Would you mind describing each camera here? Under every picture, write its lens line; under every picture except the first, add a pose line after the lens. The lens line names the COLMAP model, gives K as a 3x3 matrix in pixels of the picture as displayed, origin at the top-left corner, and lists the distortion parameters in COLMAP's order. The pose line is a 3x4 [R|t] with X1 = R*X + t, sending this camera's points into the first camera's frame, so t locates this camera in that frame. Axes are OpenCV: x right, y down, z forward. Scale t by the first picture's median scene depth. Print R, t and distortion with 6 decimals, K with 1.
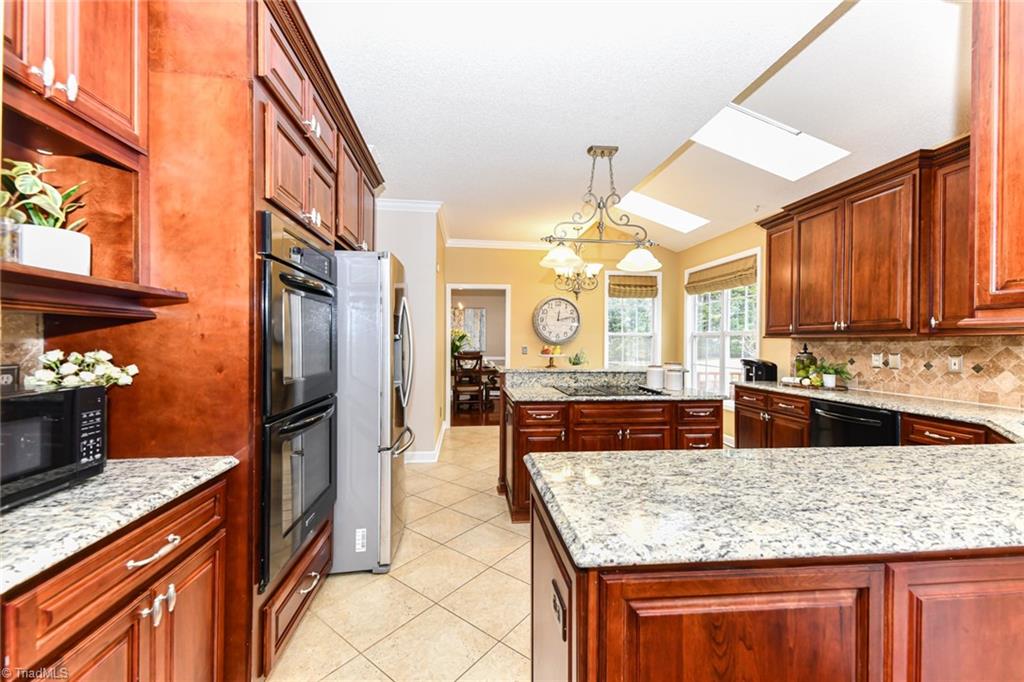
lens RADIAL K [[413.4, 0, 508.2], [0, 413.4, 342.1], [0, 0, 1]] dist [0.004838, 0.000417]
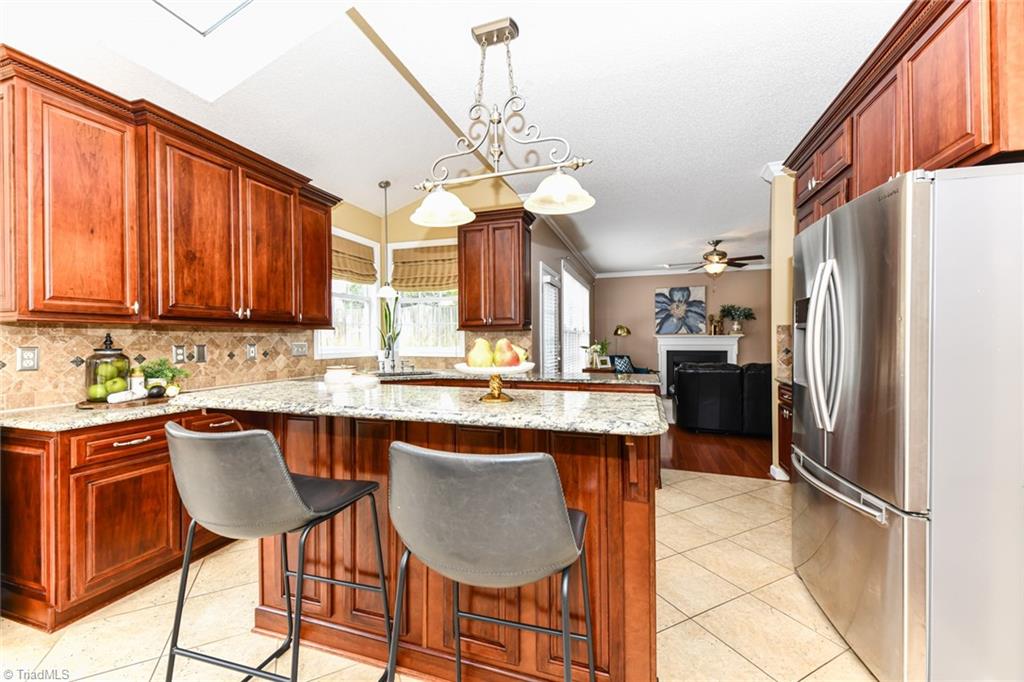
lens RADIAL K [[413.4, 0, 509.4], [0, 413.4, 339.5], [0, 0, 1]] dist [0.004838, 0.000417]
pose [[-0.913890, -0.004456, 0.405937, -0.055433], [-0.002146, 0.999979, 0.006146, 0.008747], [-0.405955, 0.004745, -0.913881, 1.643744]]
